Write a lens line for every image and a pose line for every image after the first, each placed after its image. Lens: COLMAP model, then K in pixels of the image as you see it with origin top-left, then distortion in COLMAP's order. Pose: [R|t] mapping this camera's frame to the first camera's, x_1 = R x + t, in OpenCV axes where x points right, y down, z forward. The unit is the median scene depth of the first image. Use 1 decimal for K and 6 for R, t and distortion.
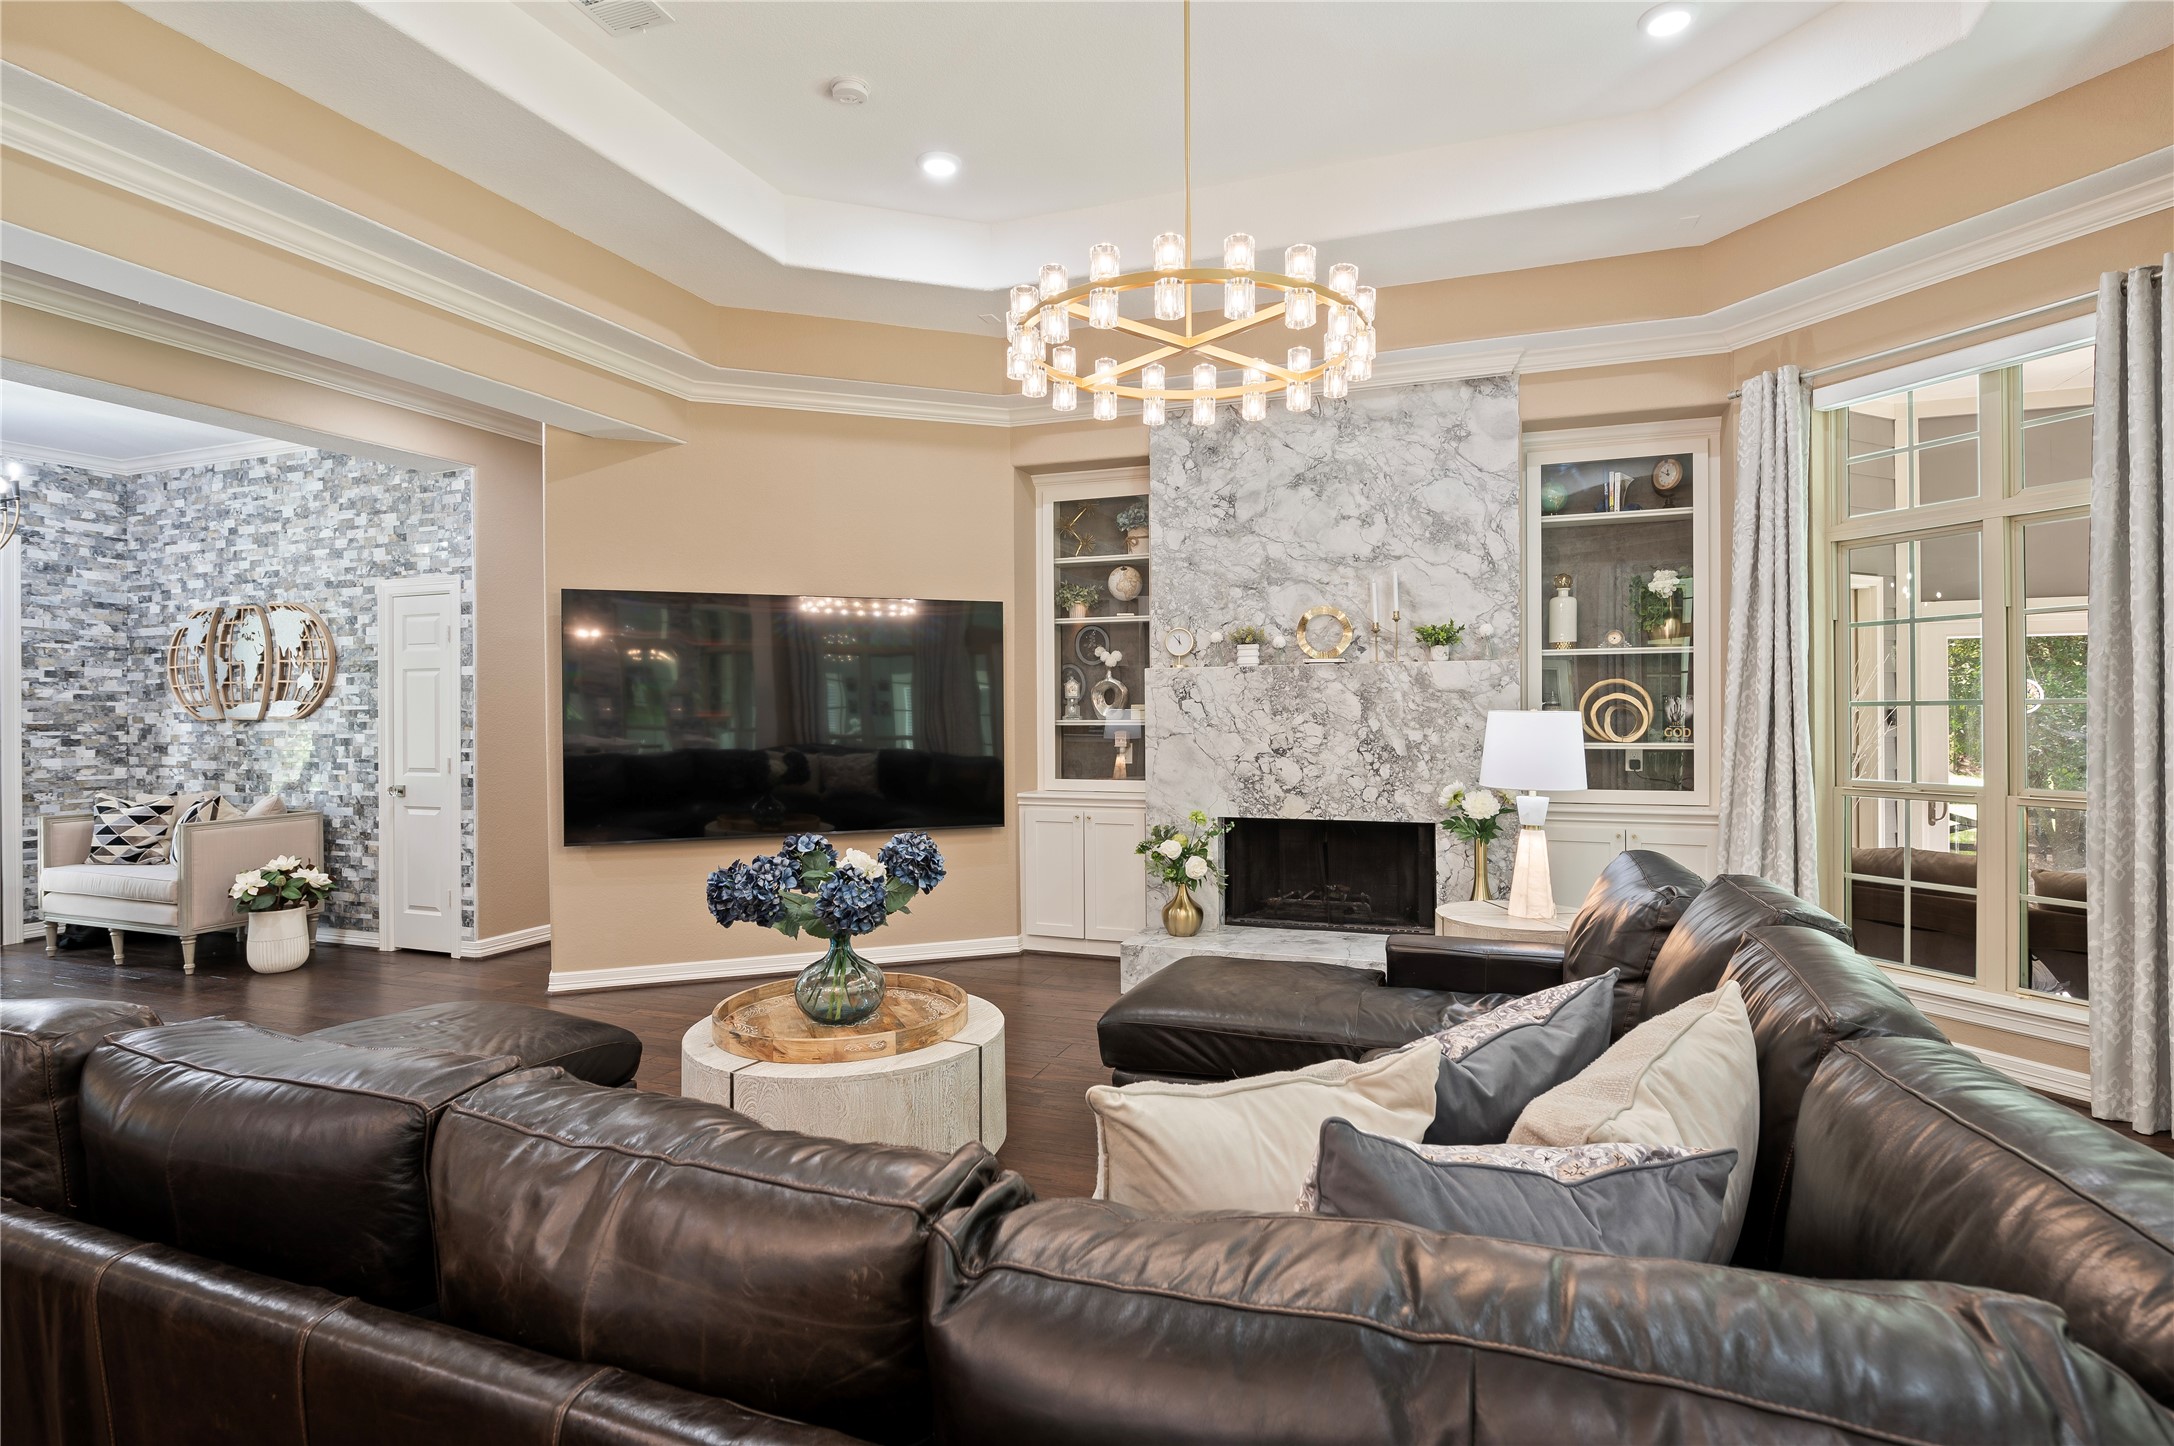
lens RADIAL K [[1094.6, 0, 1089.7], [0, 1094.6, 714.6], [0, 0, 1]] dist [-0.001920, -0.000637]
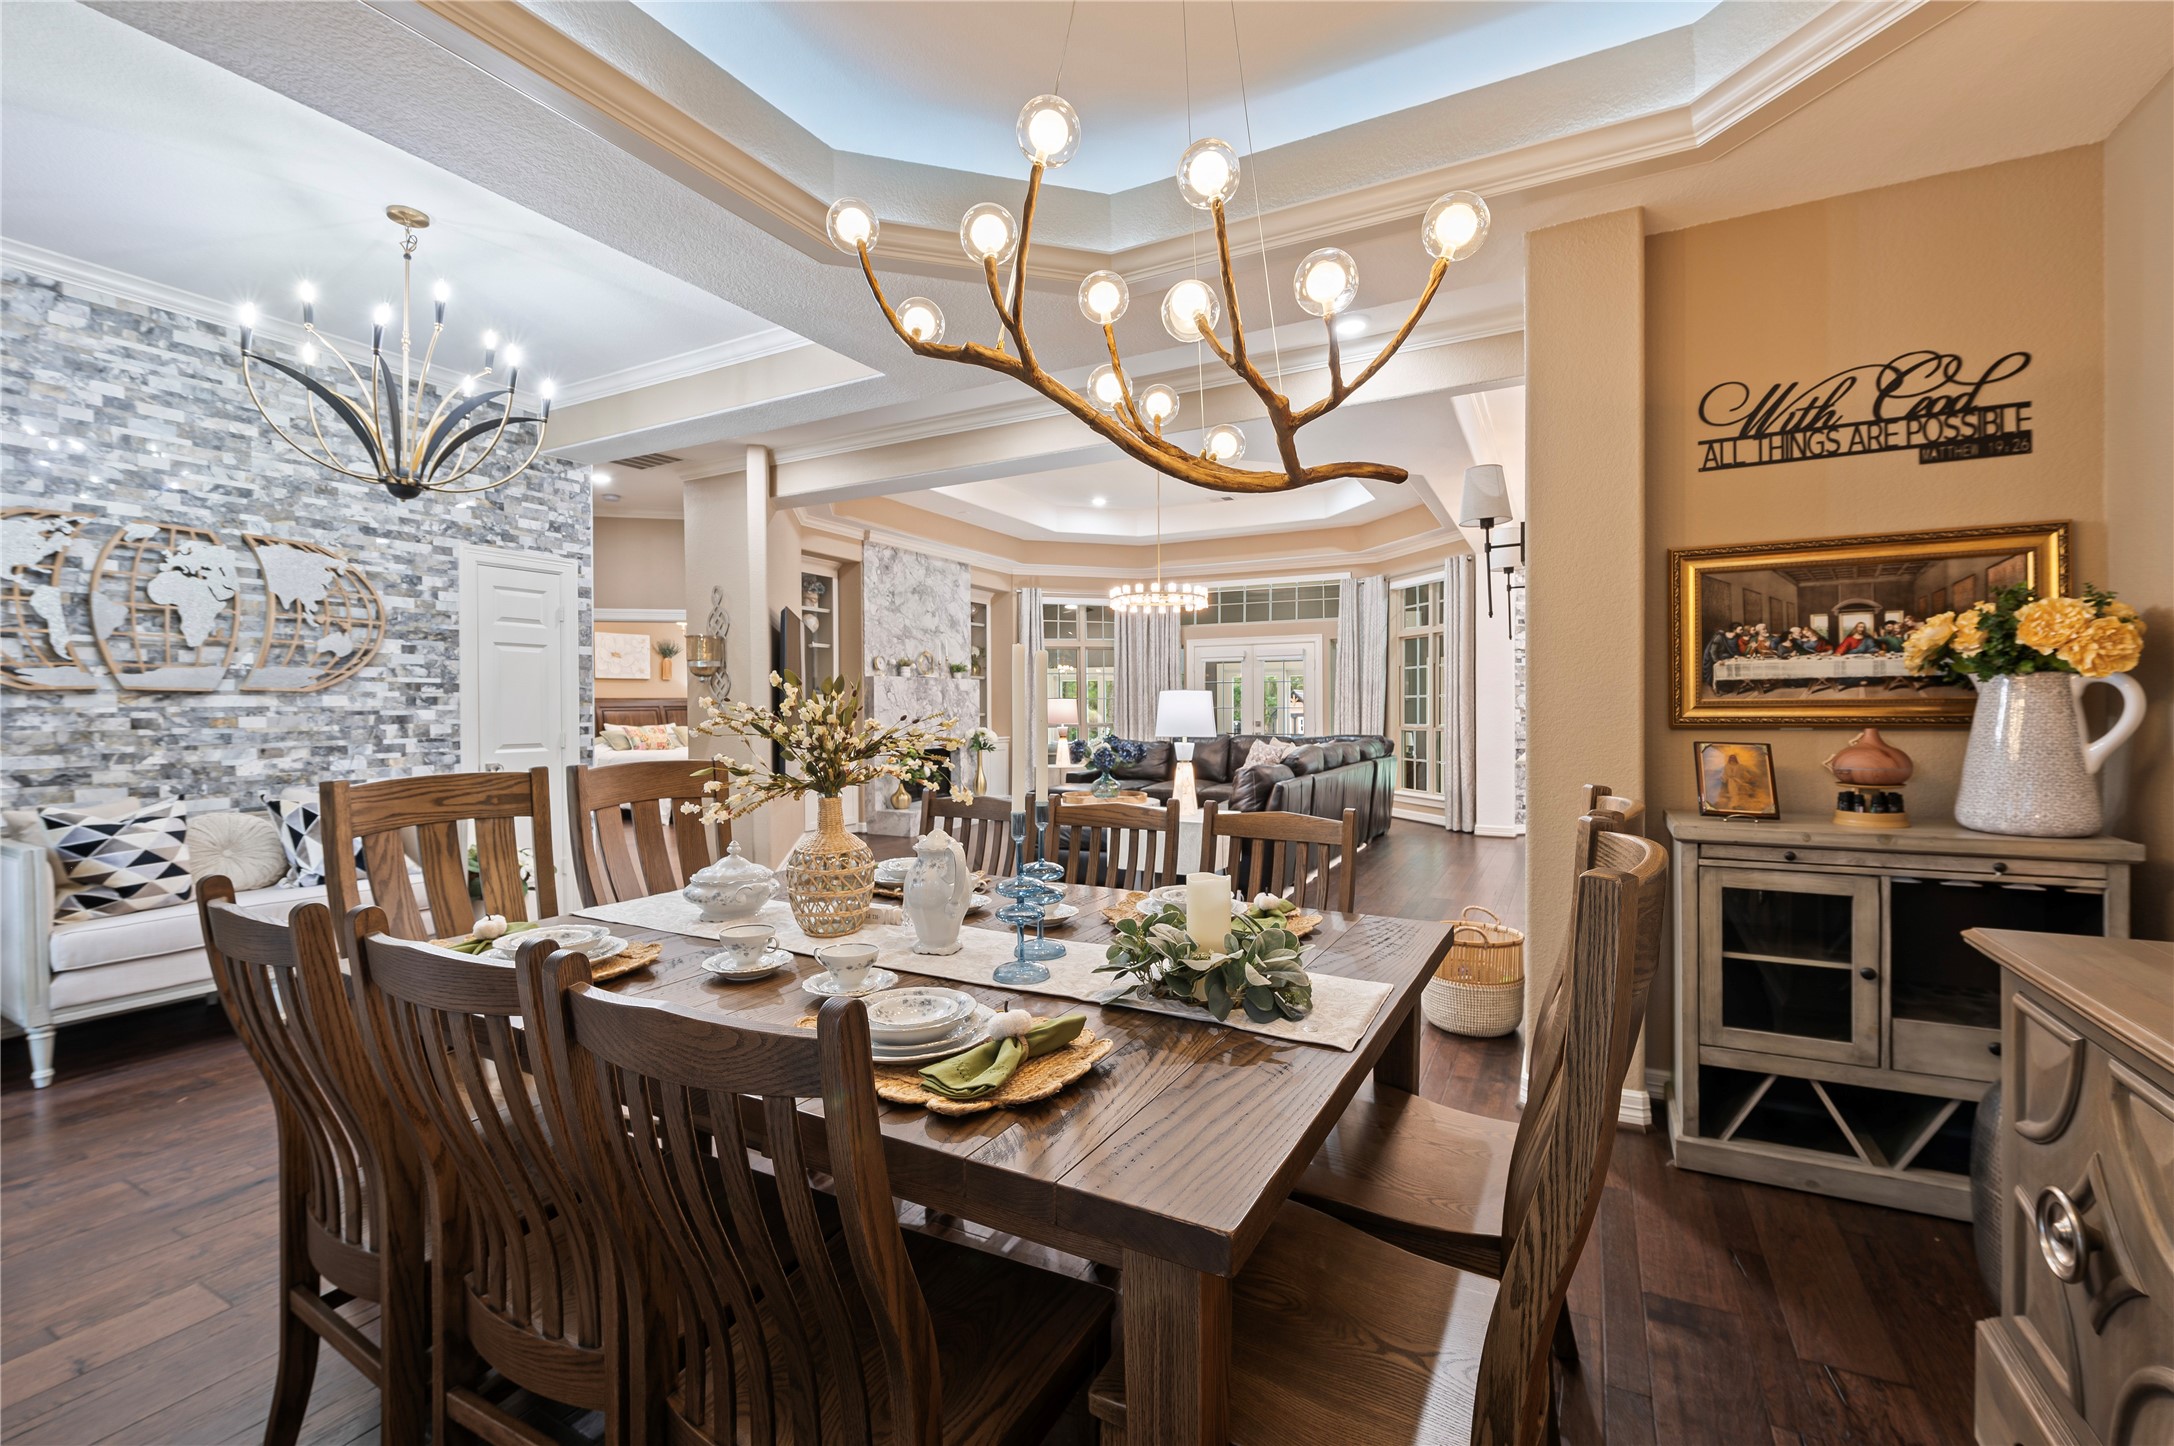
lens RADIAL K [[919.3, 0, 1094.3], [0, 919.3, 715.6], [0, 0, 1]] dist [-0.001077, -0.000053]
pose [[0.128924, -0.002917, 0.991650, -1.518952], [0.003813, 0.999990, 0.002445, 0.025438], [-0.991647, 0.003466, 0.128934, 0.418203]]
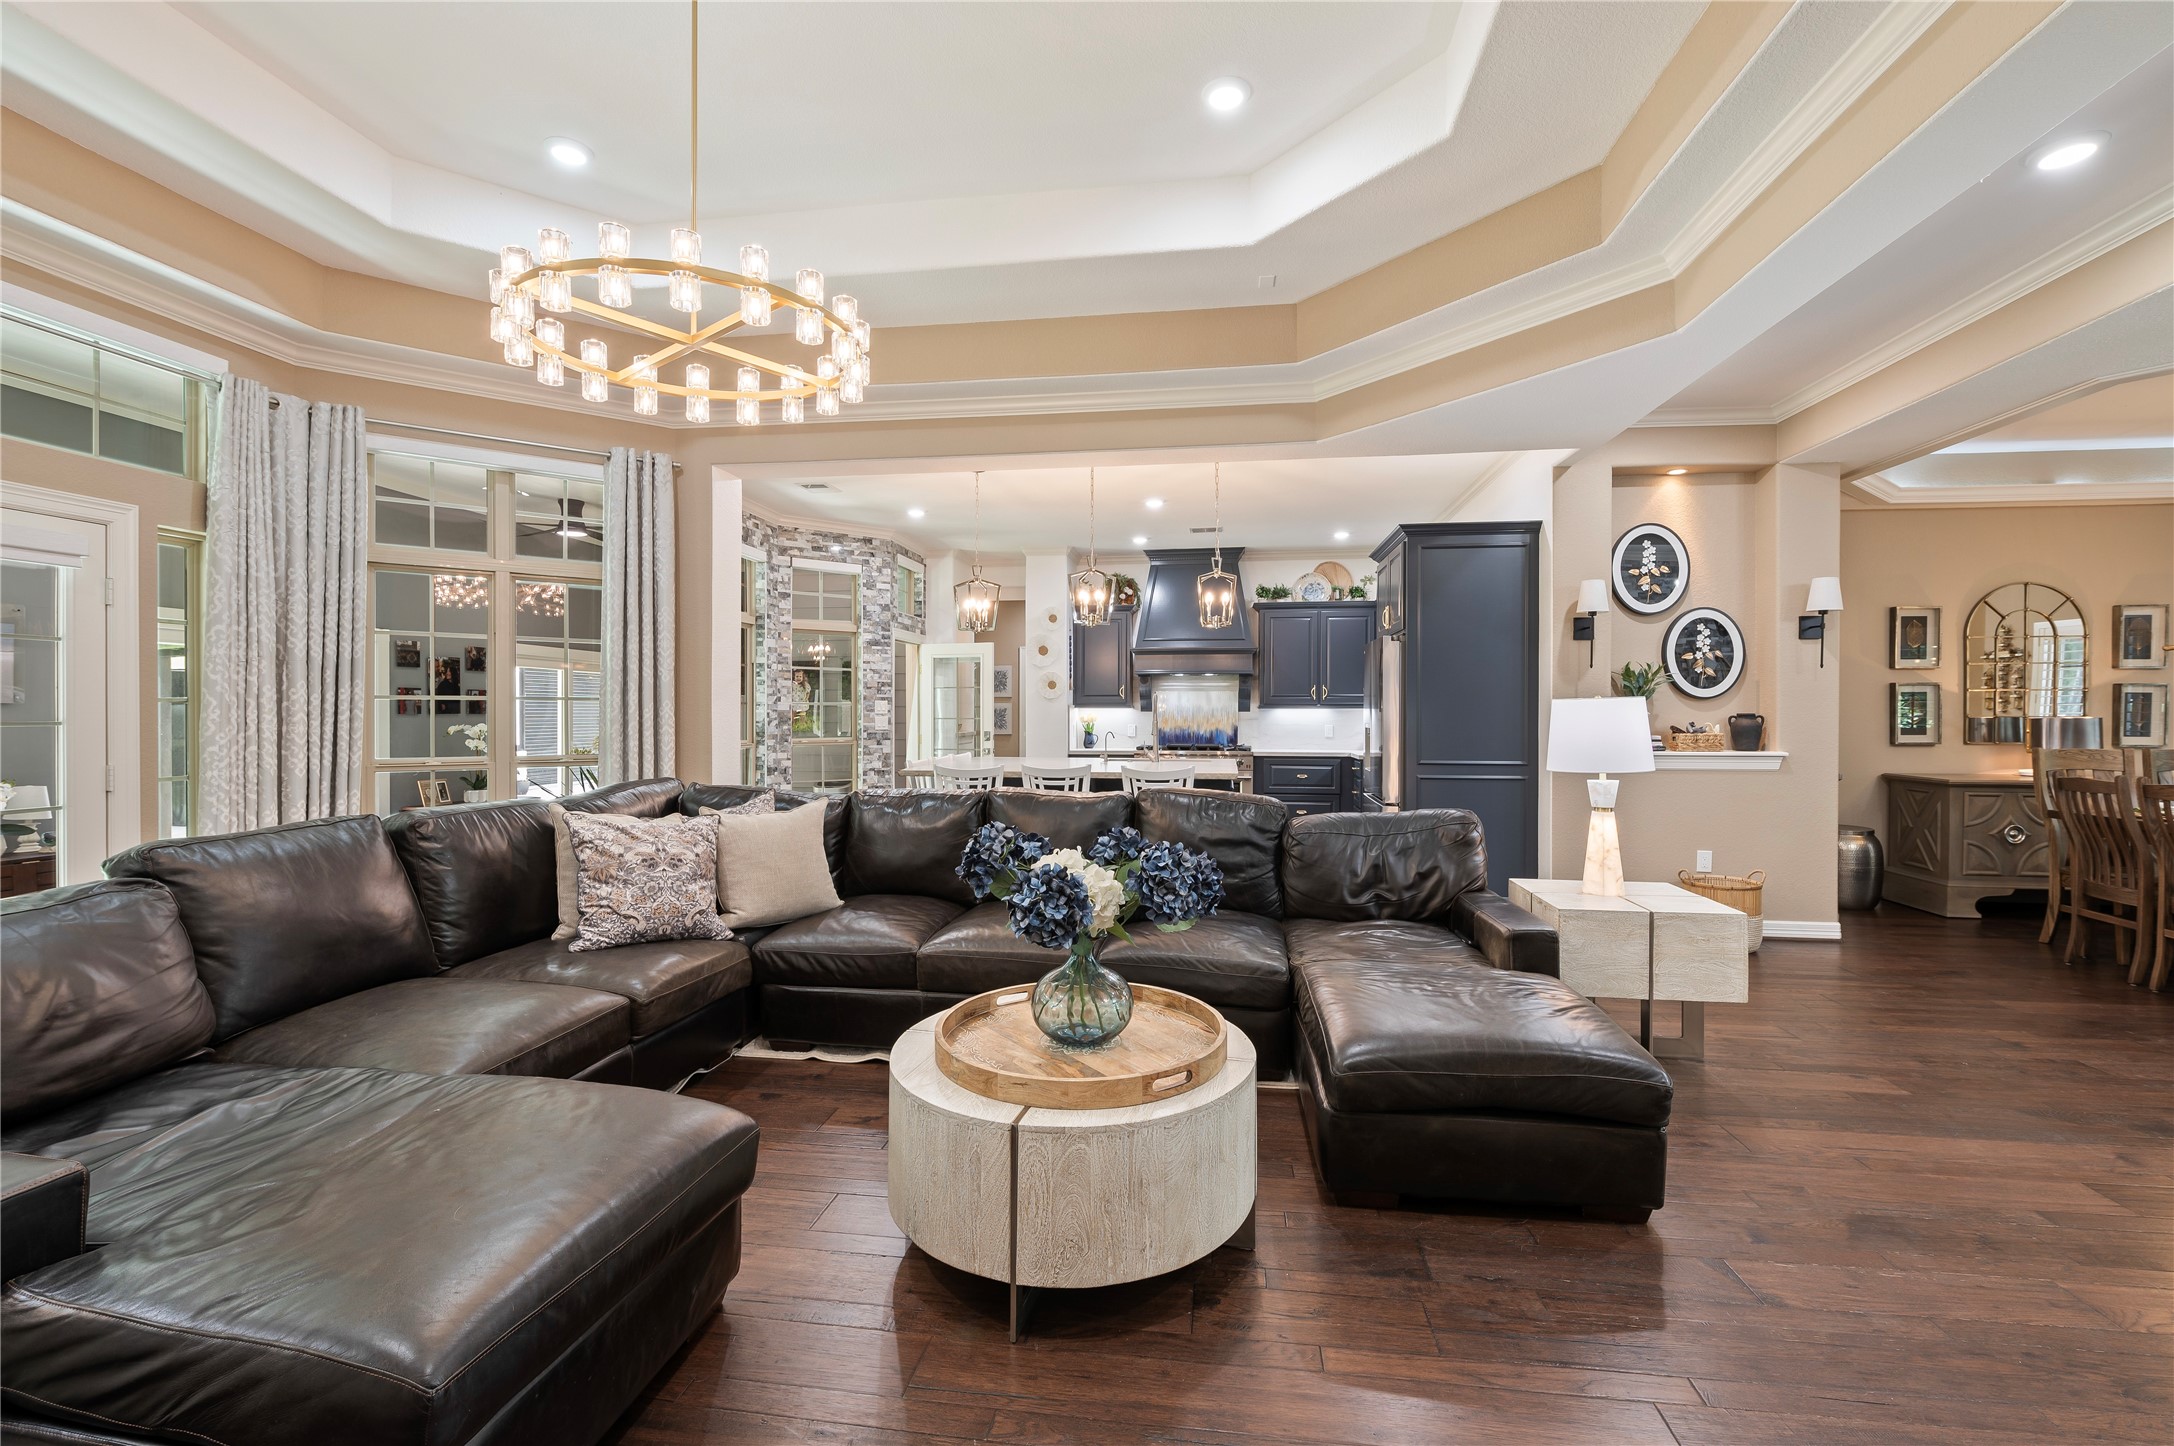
lens RADIAL K [[919.3, 0, 1094.3], [0, 919.3, 715.6], [0, 0, 1]] dist [-0.001077, -0.000053]
pose [[-0.975402, 0.003946, -0.220396, -0.030326], [0.003470, 0.999991, 0.002547, 0.009314], [0.220404, 0.001720, -0.975407, 0.989902]]
